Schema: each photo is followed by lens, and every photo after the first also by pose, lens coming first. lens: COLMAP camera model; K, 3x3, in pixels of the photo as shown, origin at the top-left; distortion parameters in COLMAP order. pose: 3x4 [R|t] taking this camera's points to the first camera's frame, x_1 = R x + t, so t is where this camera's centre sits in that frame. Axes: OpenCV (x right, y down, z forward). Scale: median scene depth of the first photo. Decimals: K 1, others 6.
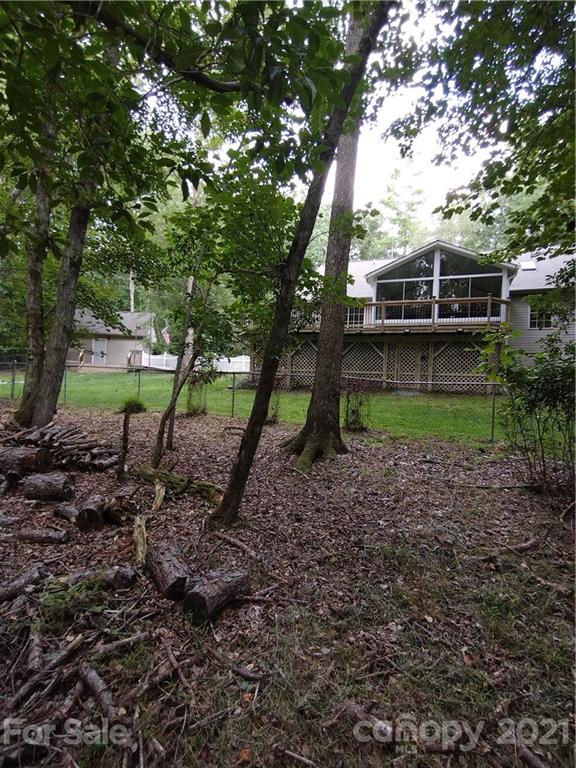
lens RADIAL K [[361.3, 0, 288.0], [0, 361.3, 384.0], [0, 0, 1]] dist [0.000403, -0.000012]
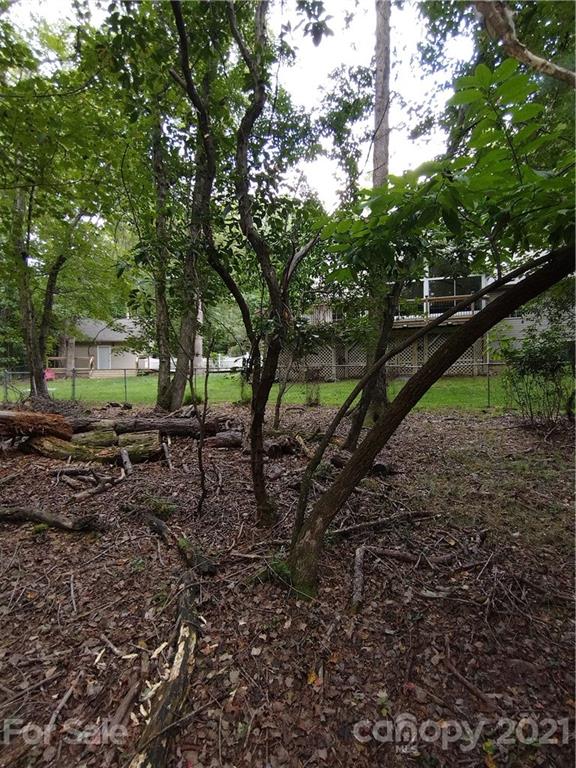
lens RADIAL K [[356.5, 0, 288.0], [0, 356.5, 384.0], [0, 0, 1]] dist [-0.000223, -0.000001]
pose [[0.997225, -0.054720, 0.050471, -0.125238], [0.054350, 0.998484, 0.008682, 0.011833], [-0.050870, -0.005915, 0.998688, -0.146572]]
